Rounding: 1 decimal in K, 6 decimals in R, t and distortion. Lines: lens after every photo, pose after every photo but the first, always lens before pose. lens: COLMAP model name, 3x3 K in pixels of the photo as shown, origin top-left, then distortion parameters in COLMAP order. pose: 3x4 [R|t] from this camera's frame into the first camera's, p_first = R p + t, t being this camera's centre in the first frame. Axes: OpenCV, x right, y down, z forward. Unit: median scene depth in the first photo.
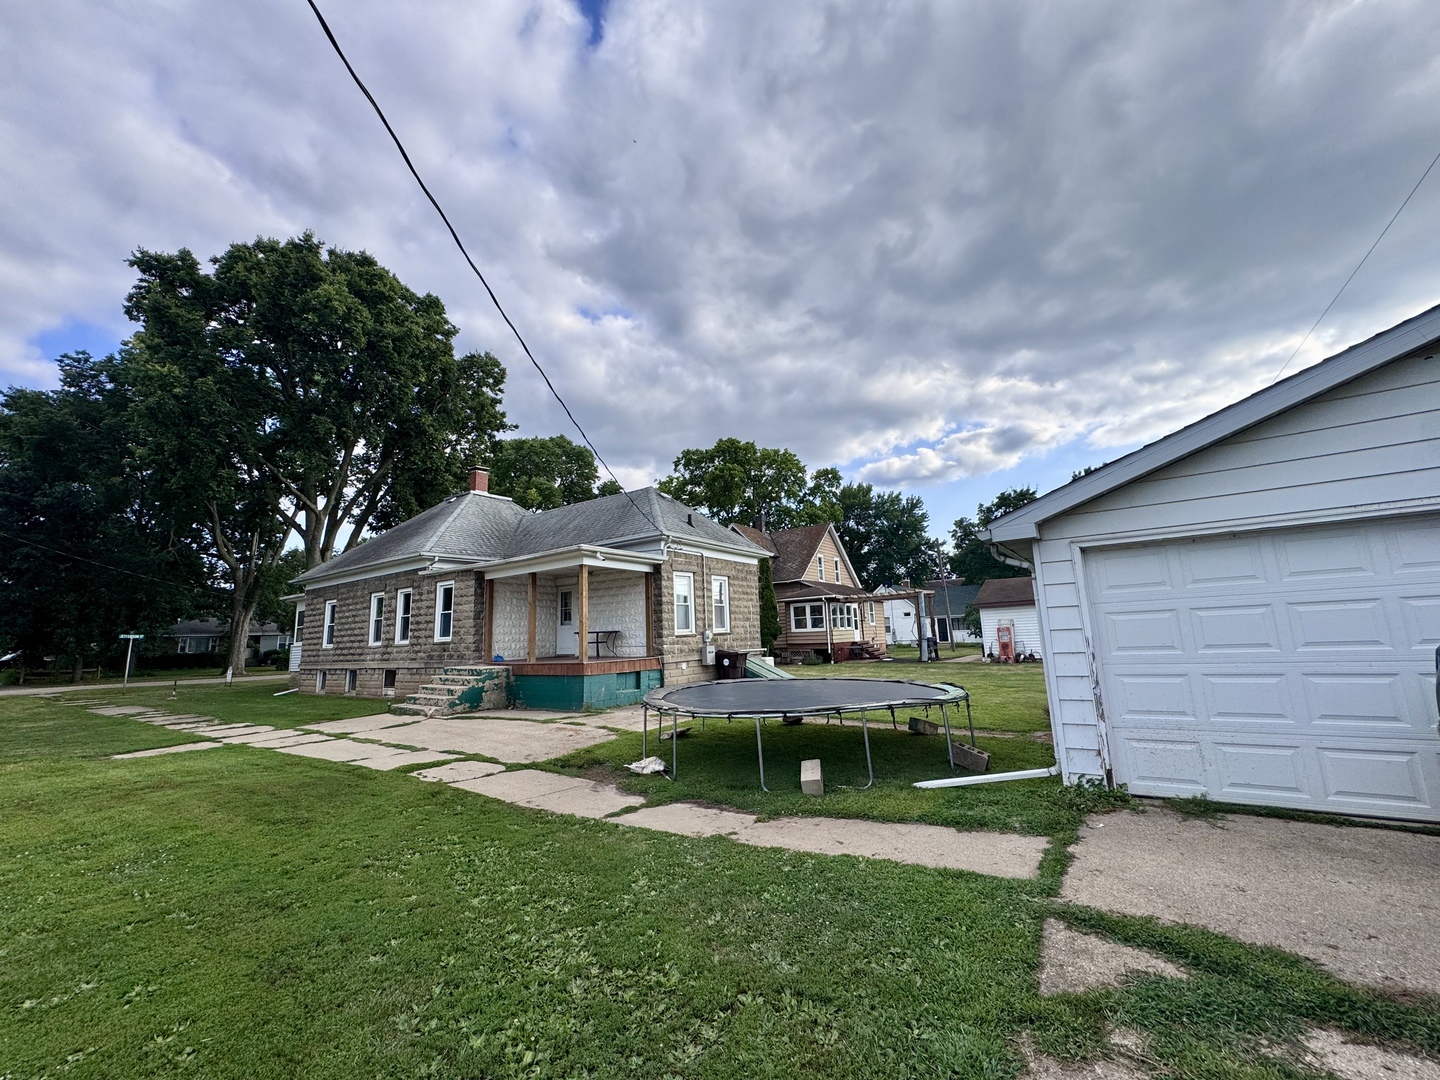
lens RADIAL K [[573.5, 0, 720.6], [0, 573.5, 537.6], [0, 0, 1]] dist [-0.001040, 0.000344]
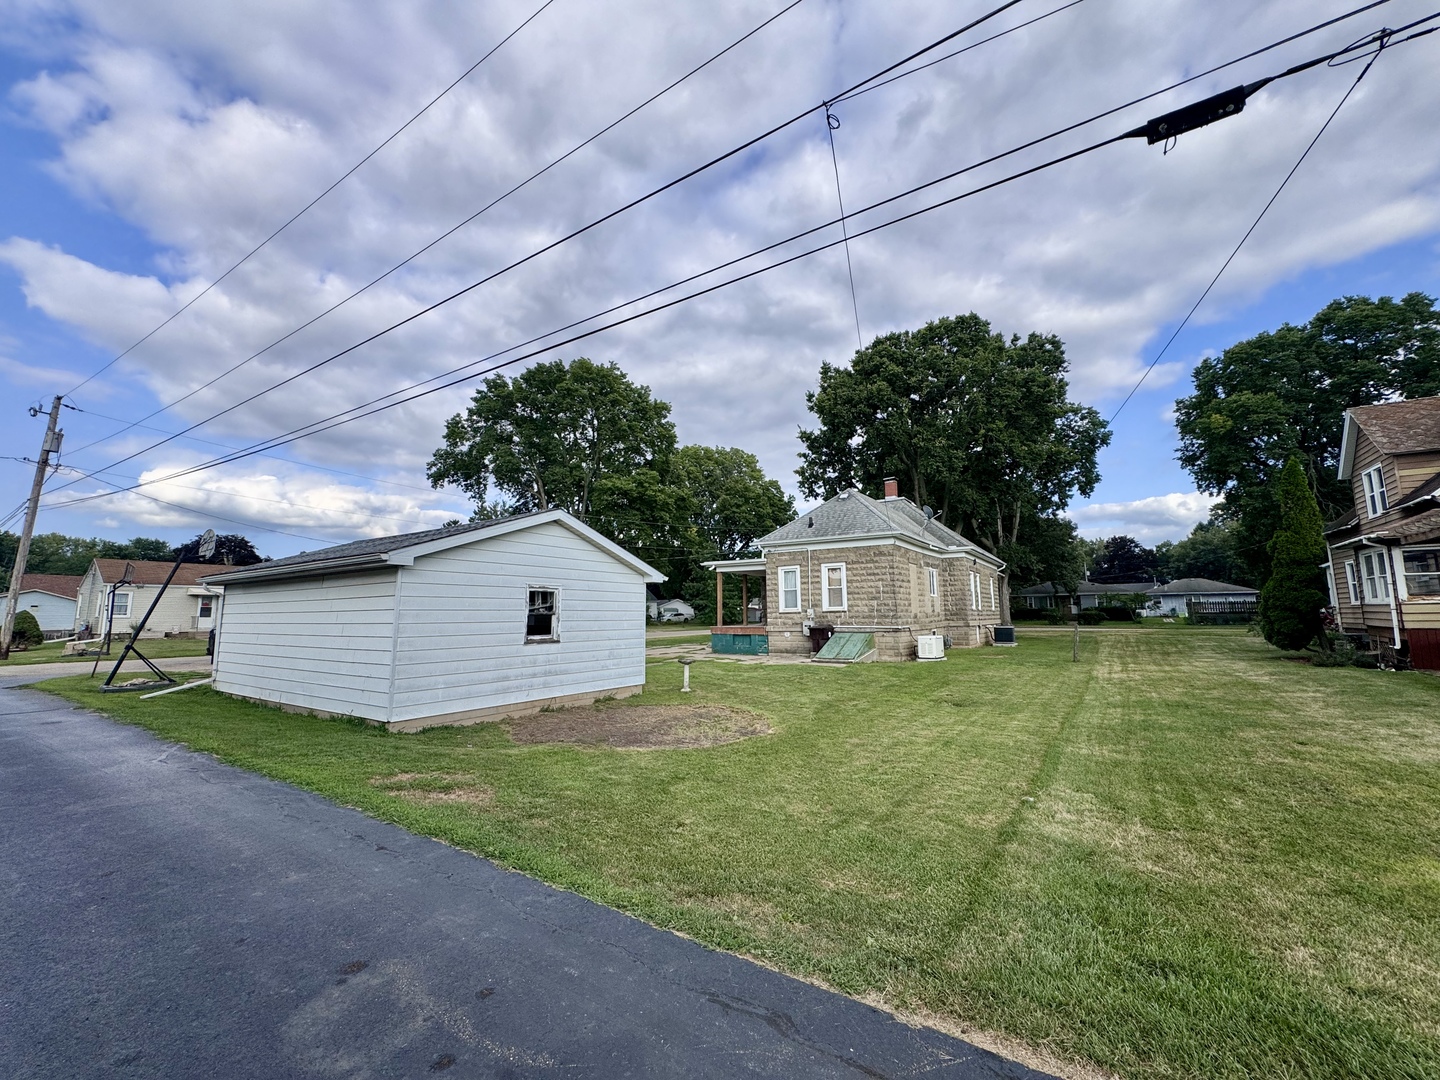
lens RADIAL K [[576.0, 0, 720.0], [0, 576.0, 540.0], [0, 0, 1]] dist [-0.002245, -0.000135]
pose [[0.026265, -0.091685, -0.995442, 1.185994], [0.181734, 0.979630, -0.085434, 0.079340], [0.982997, -0.178661, 0.042392, 0.730392]]
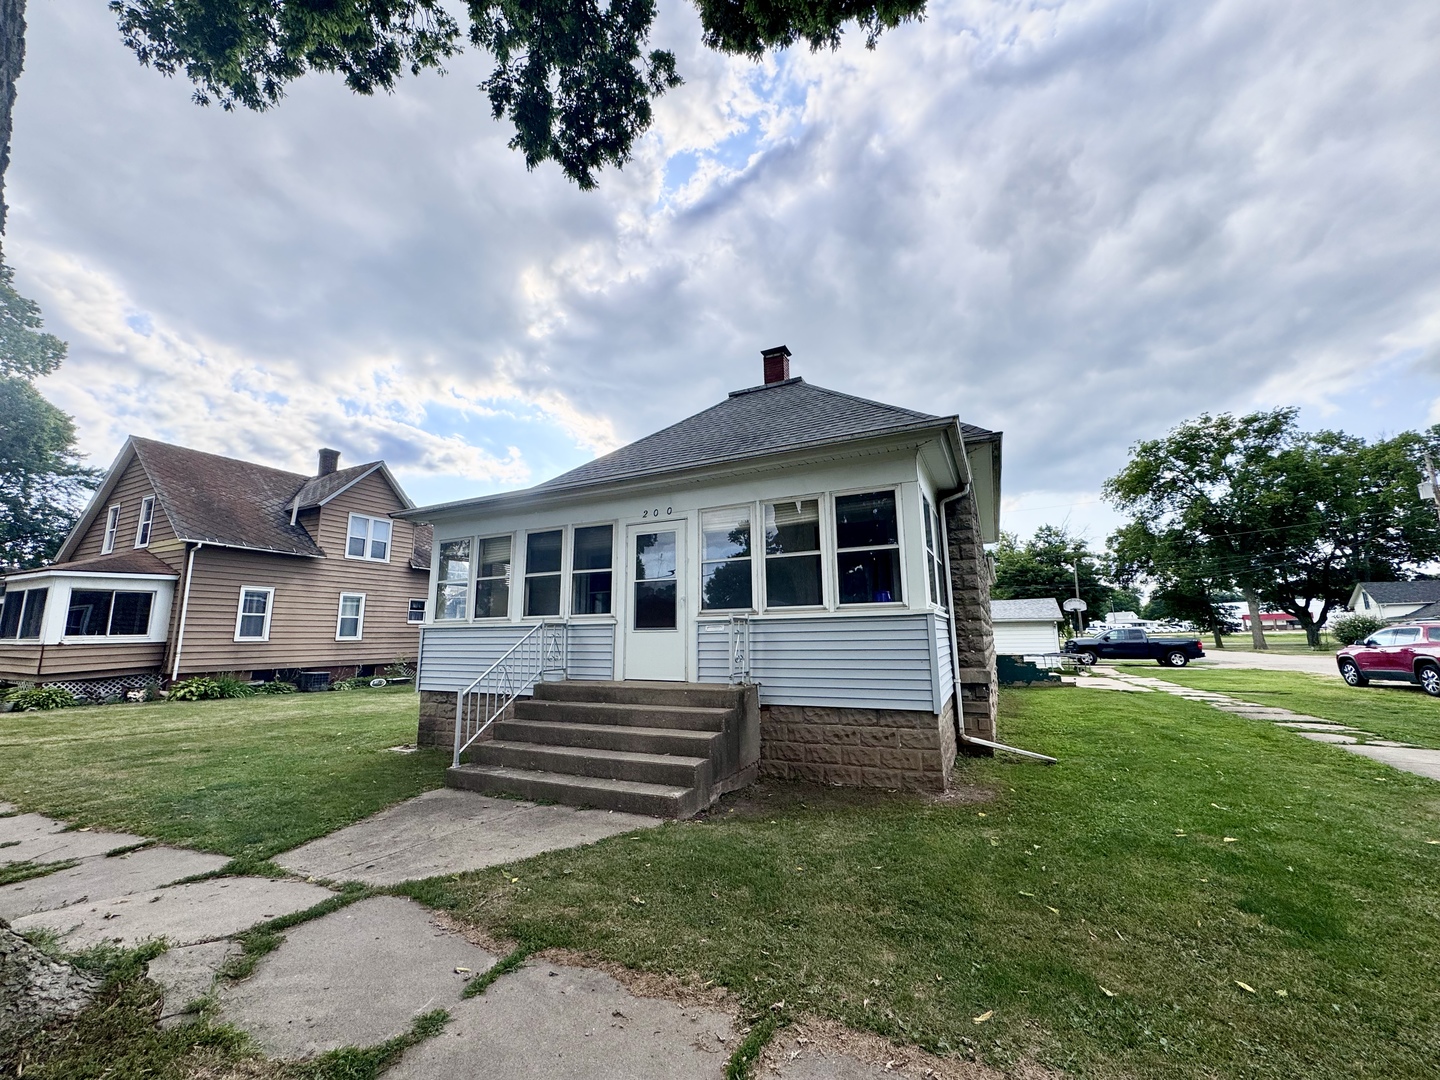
lens RADIAL K [[573.5, 0, 720.6], [0, 573.5, 537.6], [0, 0, 1]] dist [-0.001040, 0.000344]
pose [[-0.154348, 0.210929, 0.965239, -1.314556], [-0.154168, 0.959838, -0.234401, 0.306418], [-0.975914, -0.184988, -0.115630, 1.490473]]
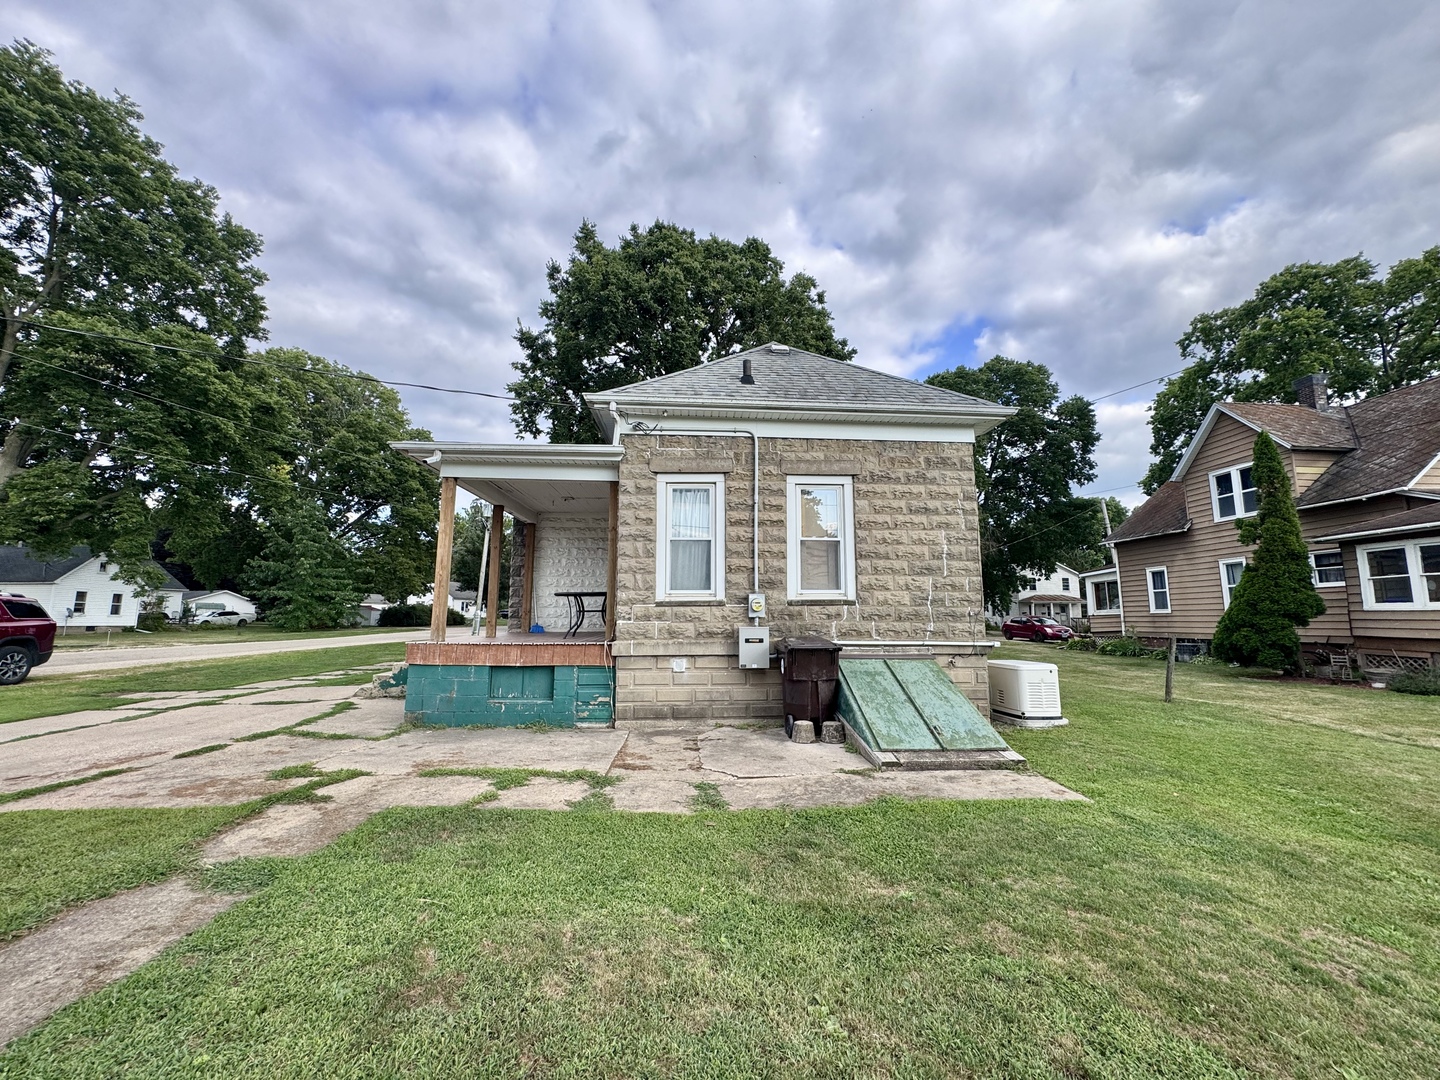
lens RADIAL K [[573.5, 0, 720.6], [0, 573.5, 537.6], [0, 0, 1]] dist [-0.001040, 0.000344]
pose [[0.619800, -0.069791, -0.781650, 0.303276], [0.108145, 0.994131, -0.003010, 0.108451], [0.777272, -0.082666, 0.623710, 0.652280]]
